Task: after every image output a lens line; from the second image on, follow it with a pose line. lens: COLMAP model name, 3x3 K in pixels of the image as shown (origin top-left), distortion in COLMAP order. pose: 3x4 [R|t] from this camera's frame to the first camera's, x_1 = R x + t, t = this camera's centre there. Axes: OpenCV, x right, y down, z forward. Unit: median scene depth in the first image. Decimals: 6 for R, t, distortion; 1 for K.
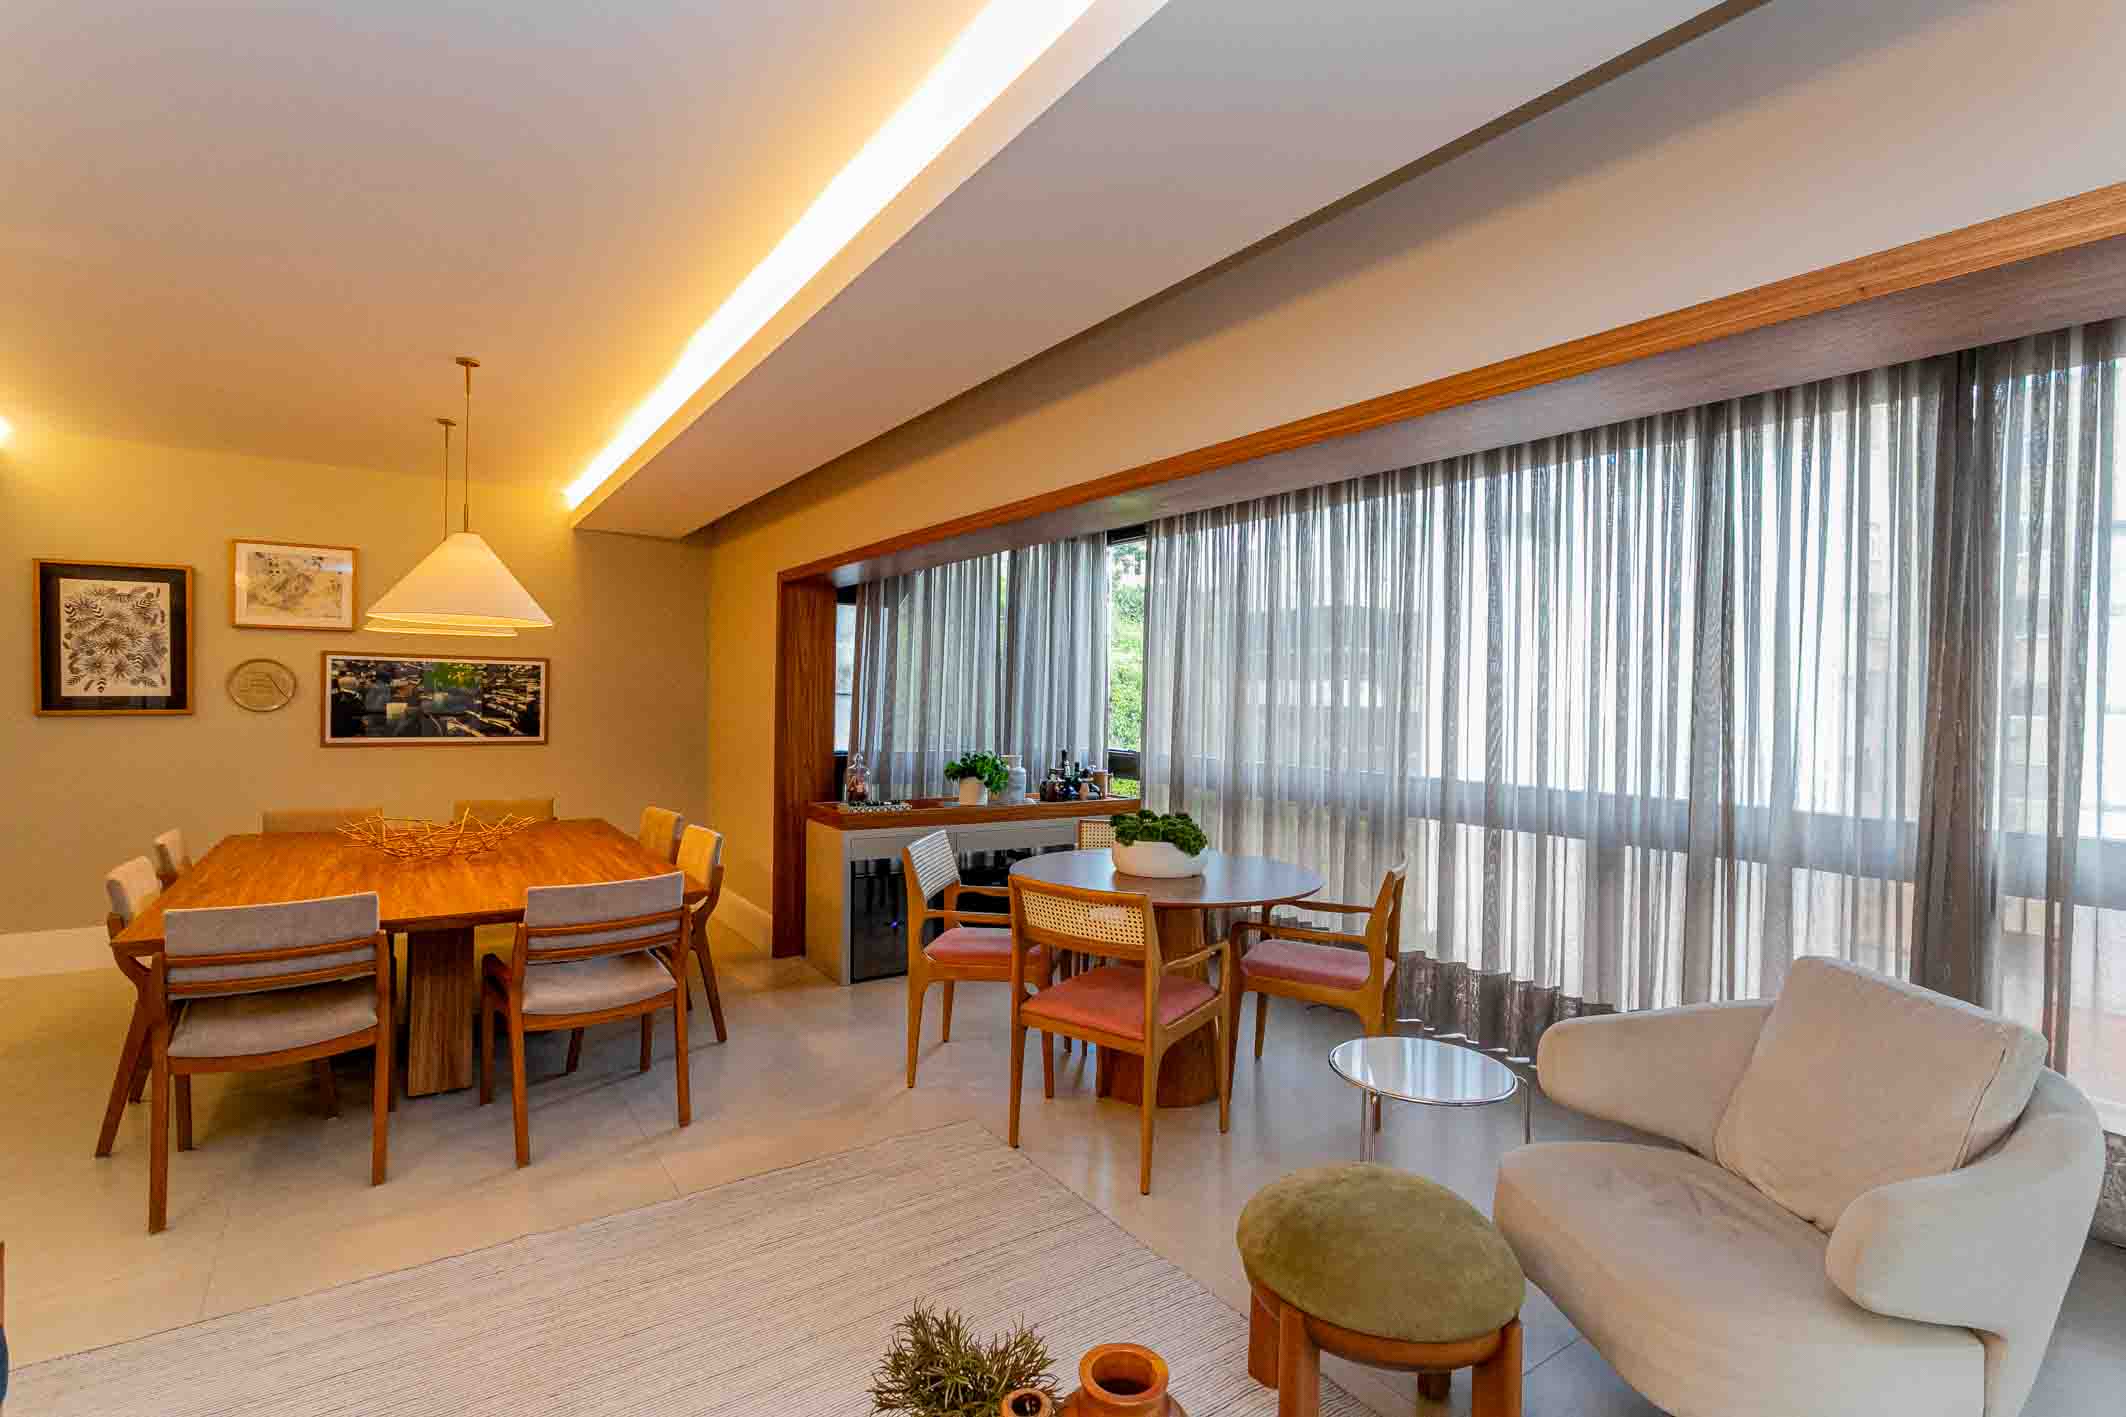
lens RADIAL K [[987.0, 0, 1068.2], [0, 987.0, 700.3], [0, 0, 1]] dist [0.000341, 0.000704]
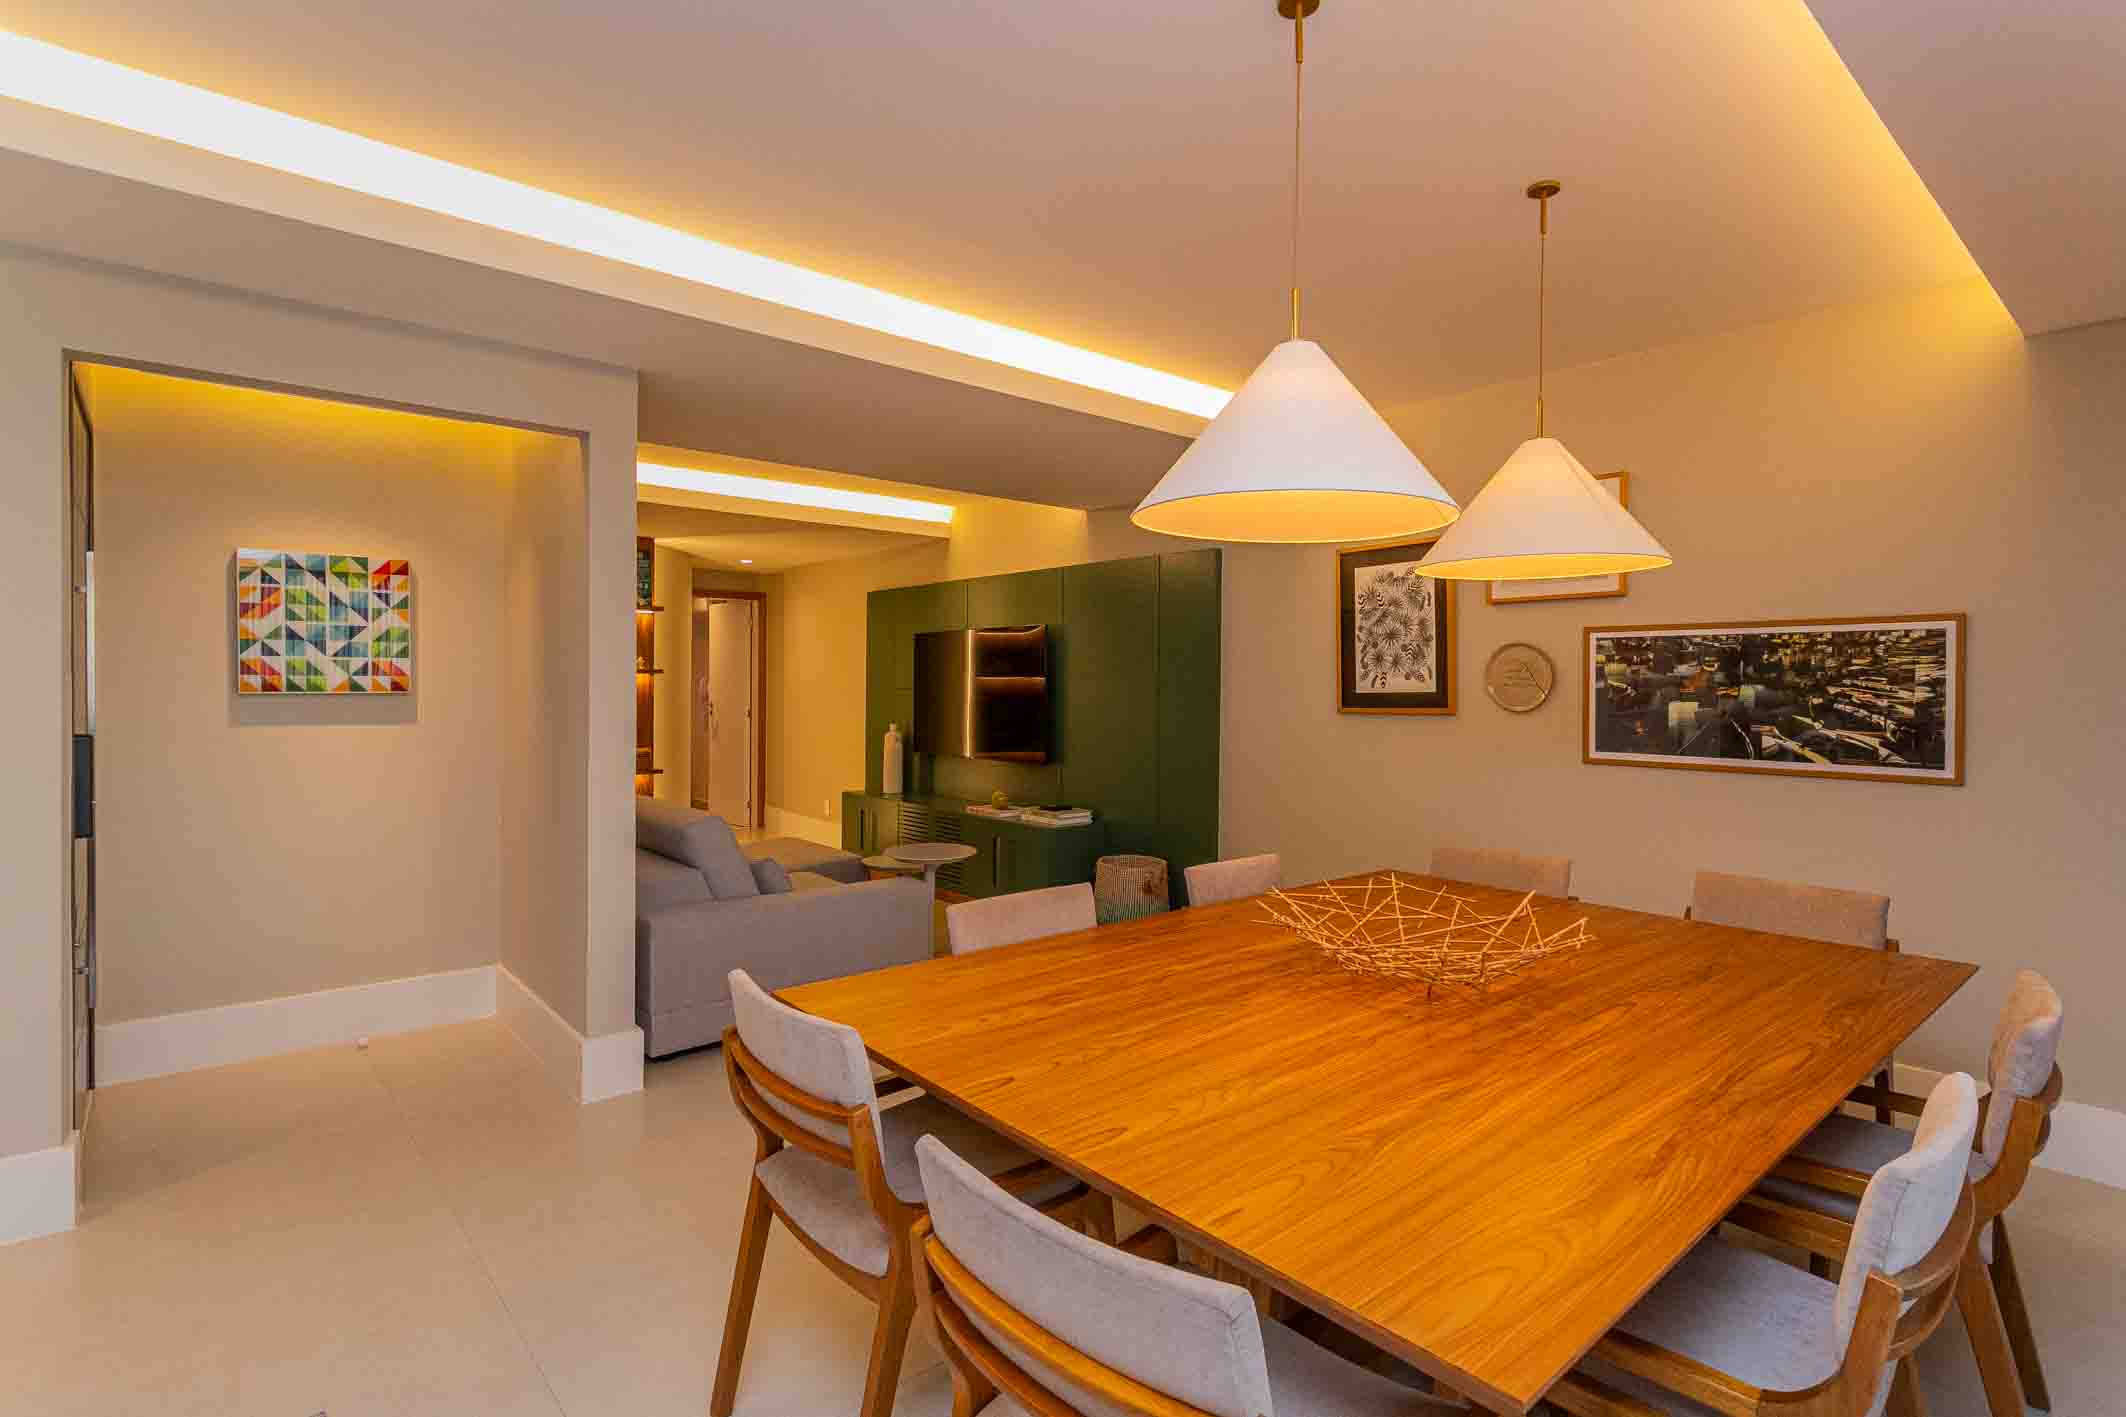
lens RADIAL K [[1017.2, 0, 1071.6], [0, 1017.2, 699.3], [0, 0, 1]] dist [0.000629, 0.001559]
pose [[0.111315, -0.003852, -0.993778, -0.081232], [-0.009651, 0.999941, -0.004957, 0.009062], [0.993738, 0.010142, 0.111271, 0.594645]]
